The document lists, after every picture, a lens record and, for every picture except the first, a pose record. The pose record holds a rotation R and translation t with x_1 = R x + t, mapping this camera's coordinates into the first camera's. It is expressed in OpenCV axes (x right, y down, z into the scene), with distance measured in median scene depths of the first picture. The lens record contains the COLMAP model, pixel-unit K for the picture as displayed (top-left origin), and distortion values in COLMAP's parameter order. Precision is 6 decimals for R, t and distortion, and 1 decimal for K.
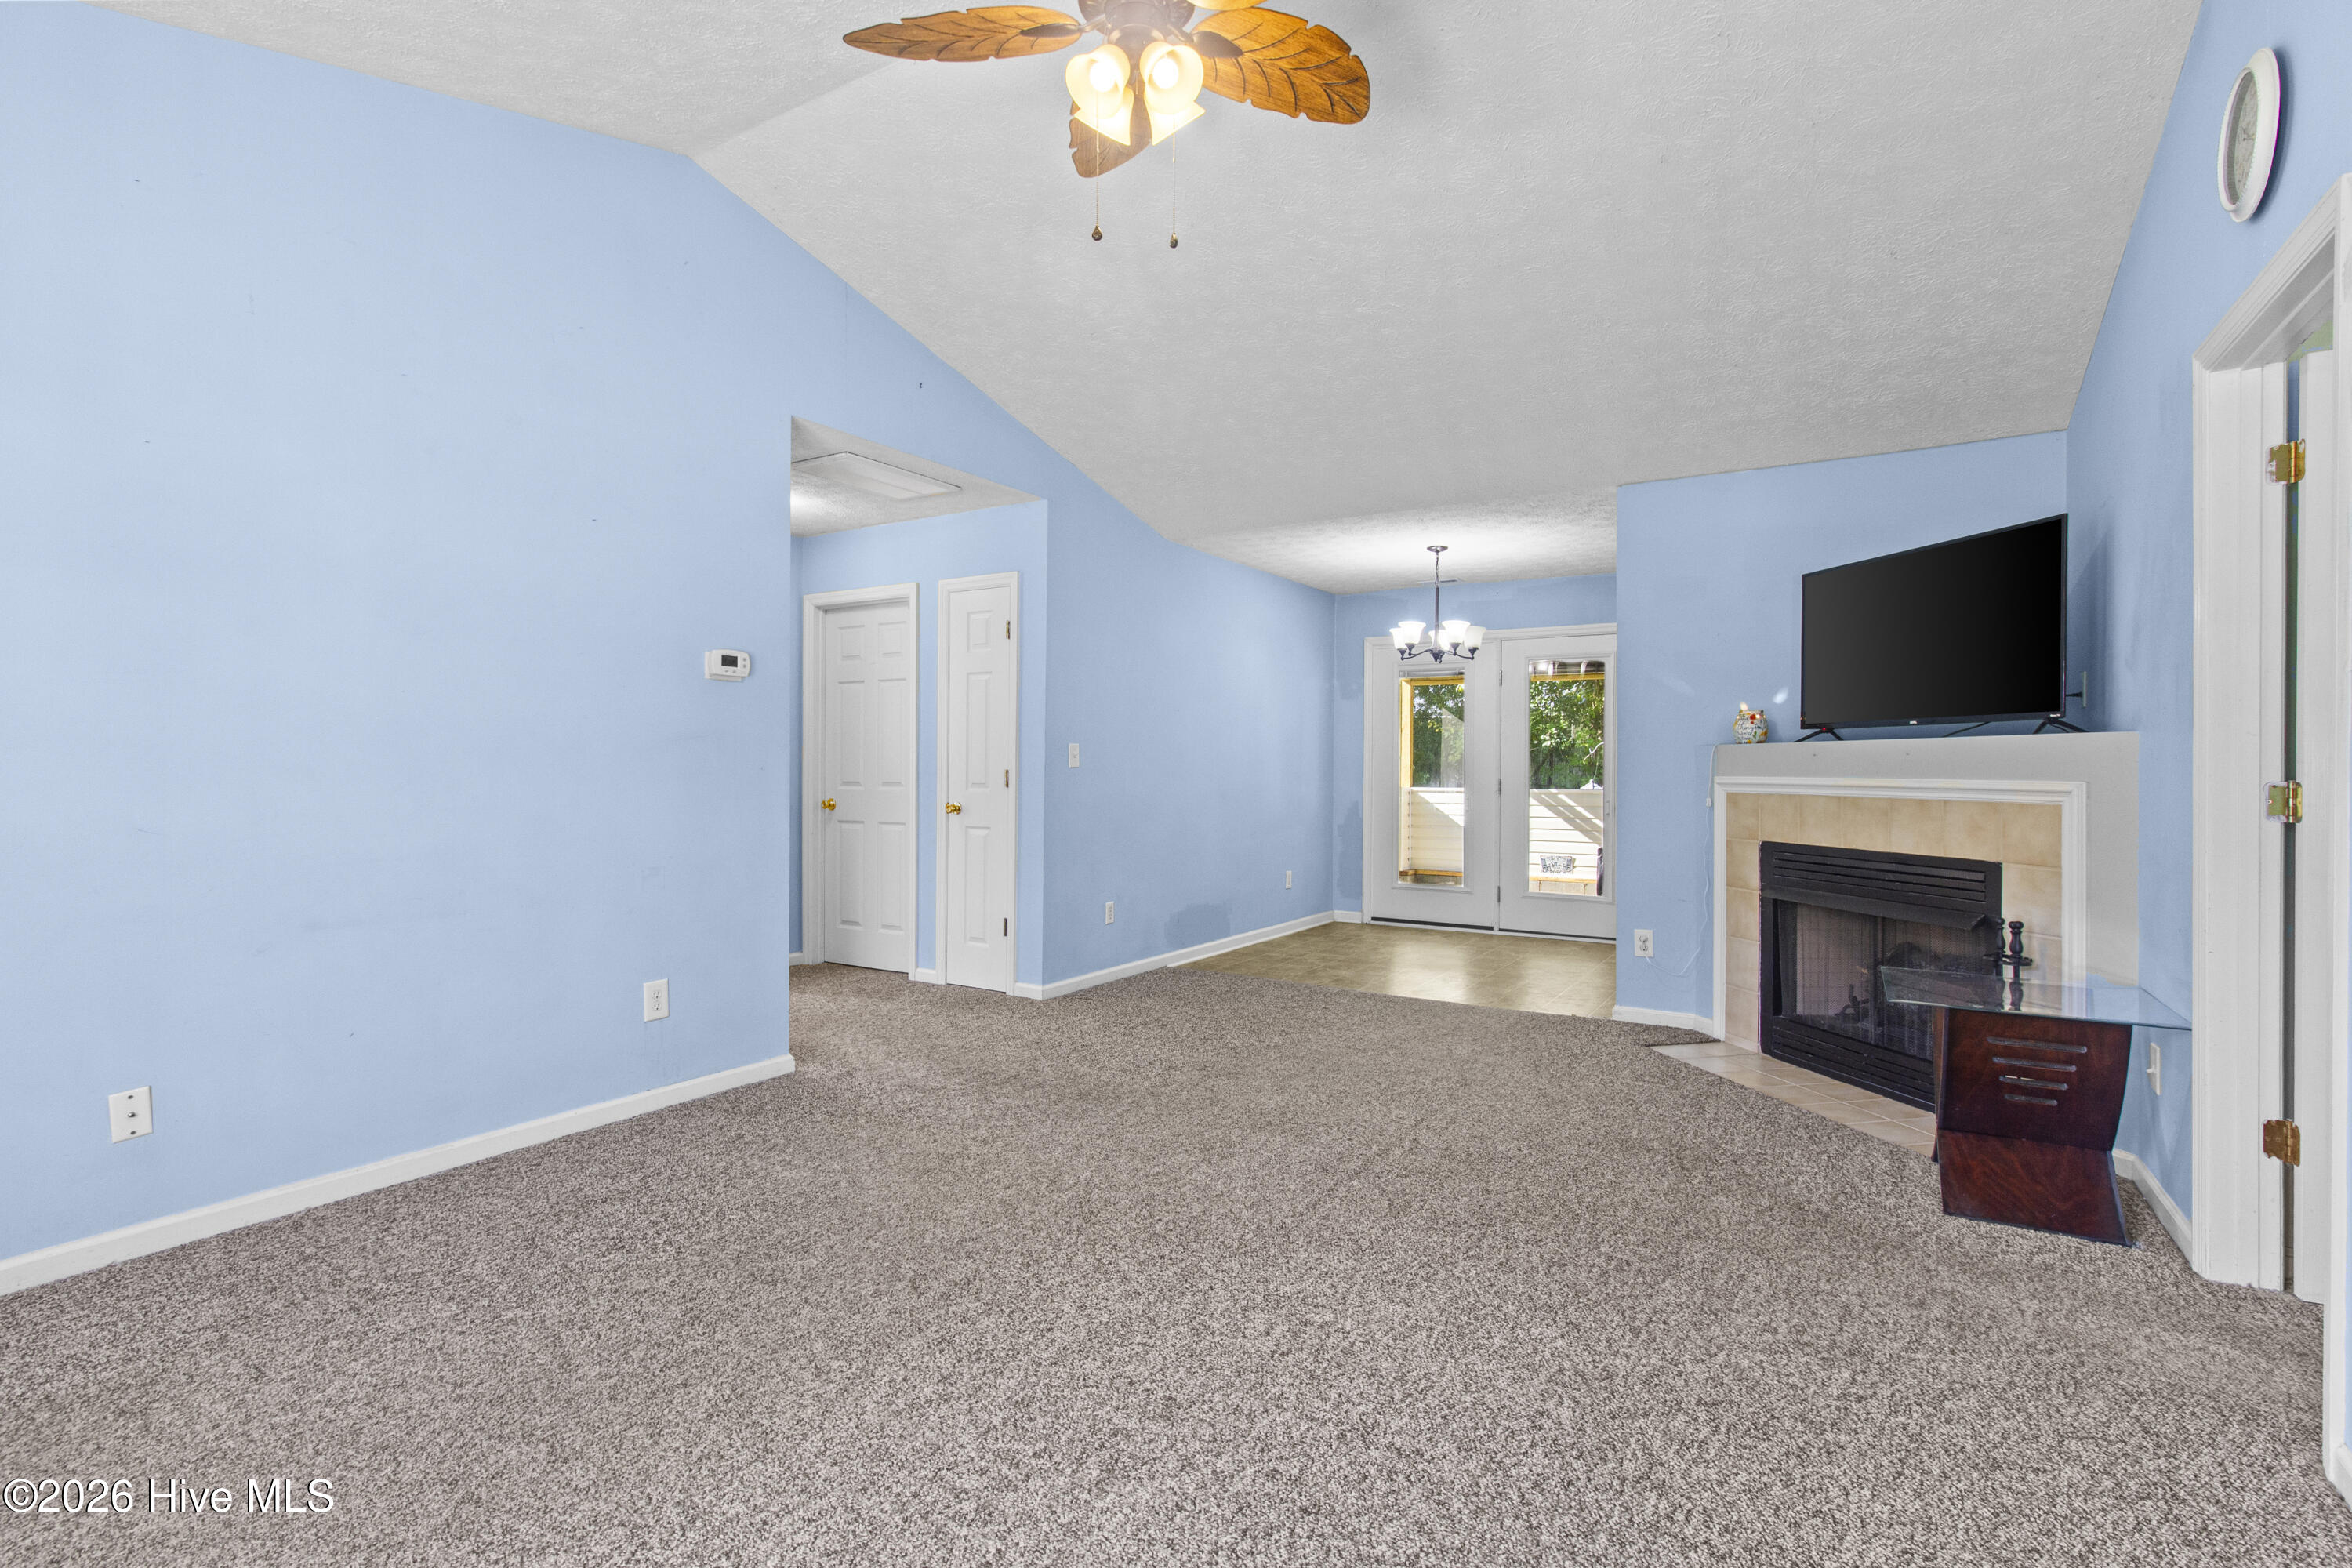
lens RADIAL K [[1091.7, 0, 1194.3], [0, 1091.7, 774.3], [0, 0, 1]] dist [0.002429, 0.000094]
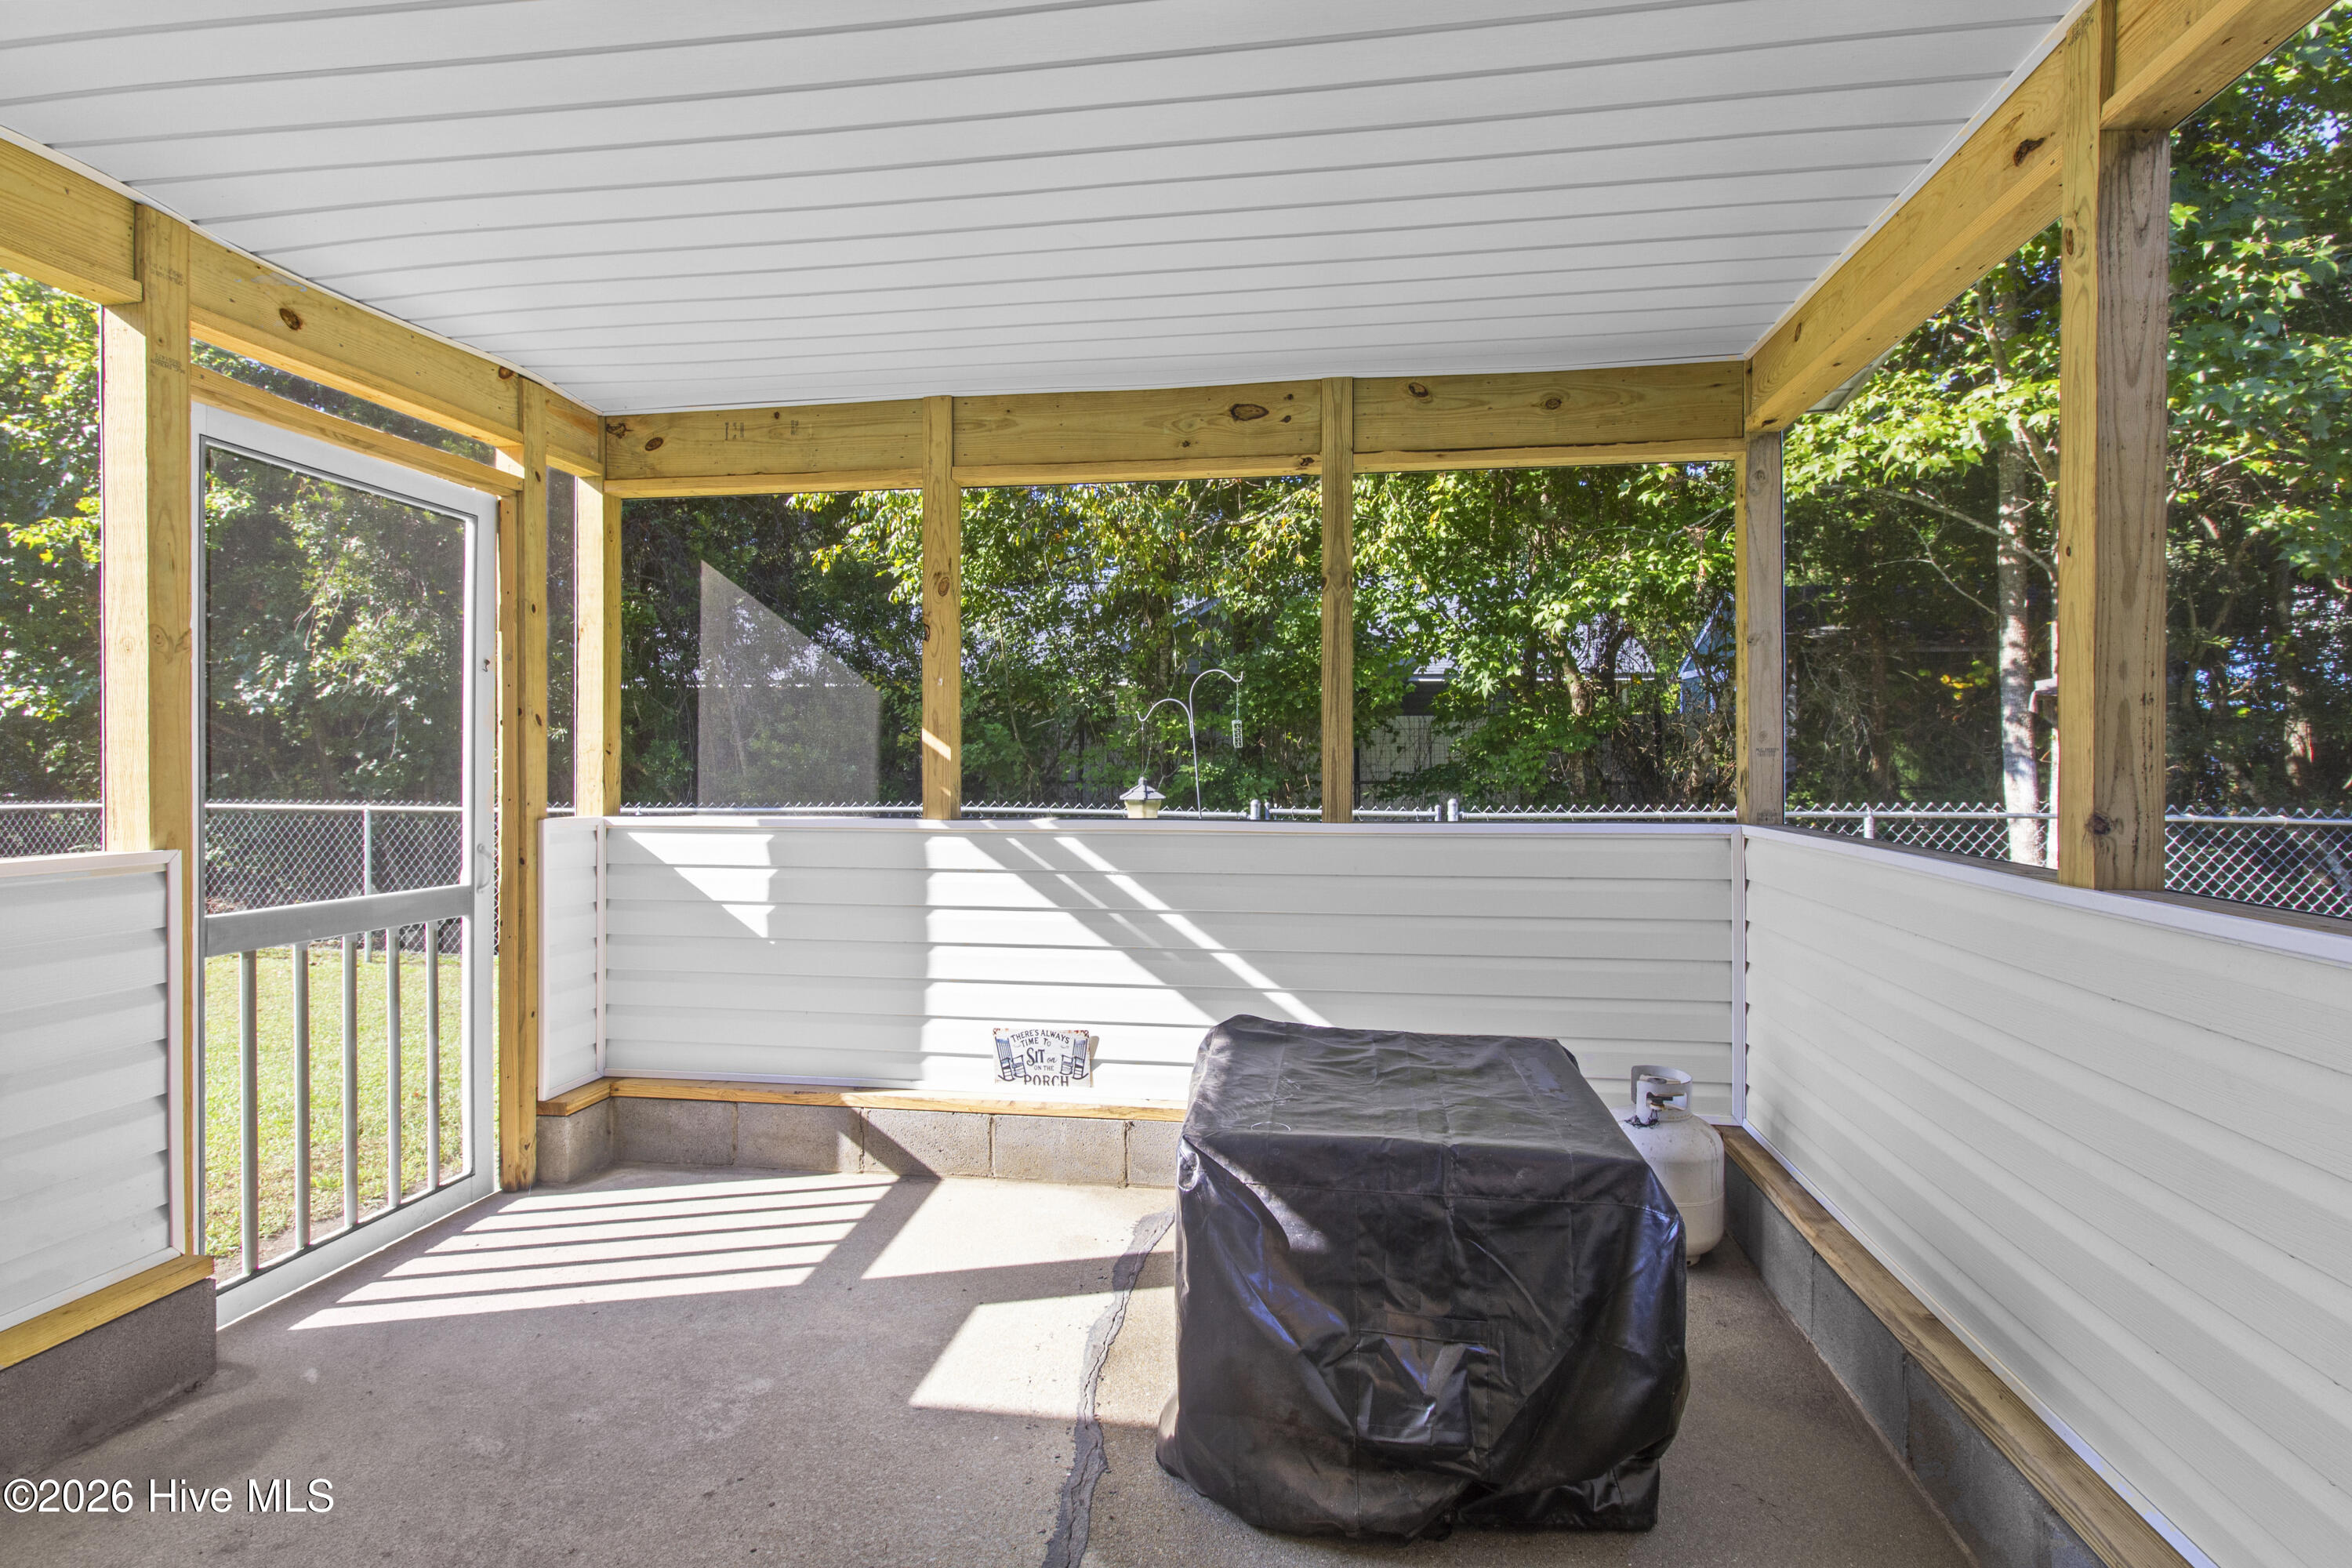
lens RADIAL K [[1097.4, 0, 1189.8], [0, 1097.4, 772.7], [0, 0, 1]] dist [0.001467, 0.000496]
pose [[0.922416, -0.011867, 0.386015, 0.675775], [0.008674, 0.999912, 0.010012, -0.006779], [-0.386100, -0.005887, 0.922438, 1.871249]]
